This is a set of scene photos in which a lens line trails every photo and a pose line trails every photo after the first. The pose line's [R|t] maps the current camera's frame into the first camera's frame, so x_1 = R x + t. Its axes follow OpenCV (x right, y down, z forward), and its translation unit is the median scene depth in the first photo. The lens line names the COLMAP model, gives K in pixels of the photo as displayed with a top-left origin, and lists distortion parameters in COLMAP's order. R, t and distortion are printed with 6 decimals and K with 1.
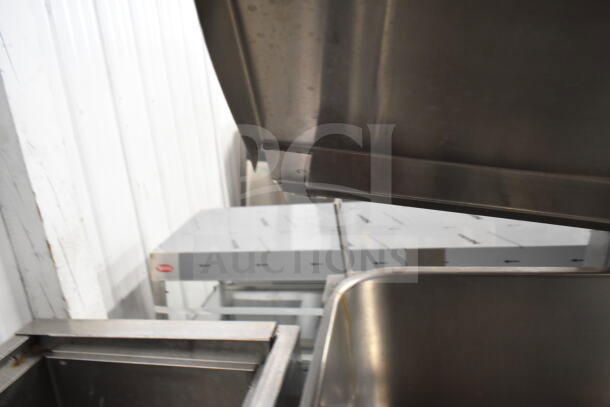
lens RADIAL K [[455.6, 0, 305.0], [0, 455.6, 203.5], [0, 0, 1]] dist [-0.003266, -0.005917]
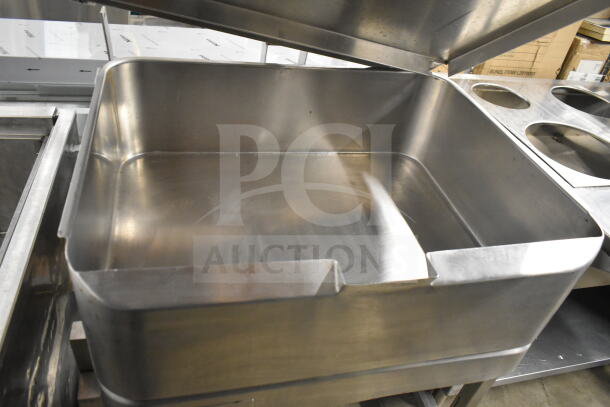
lens RADIAL K [[455.6, 0, 305.0], [0, 455.6, 203.5], [0, 0, 1]] dist [-0.003266, -0.005917]
pose [[0.883821, -0.055426, 0.464529, -0.055854], [-0.098235, 0.948831, 0.300115, 0.059403], [-0.457394, -0.310881, 0.833153, -0.562244]]
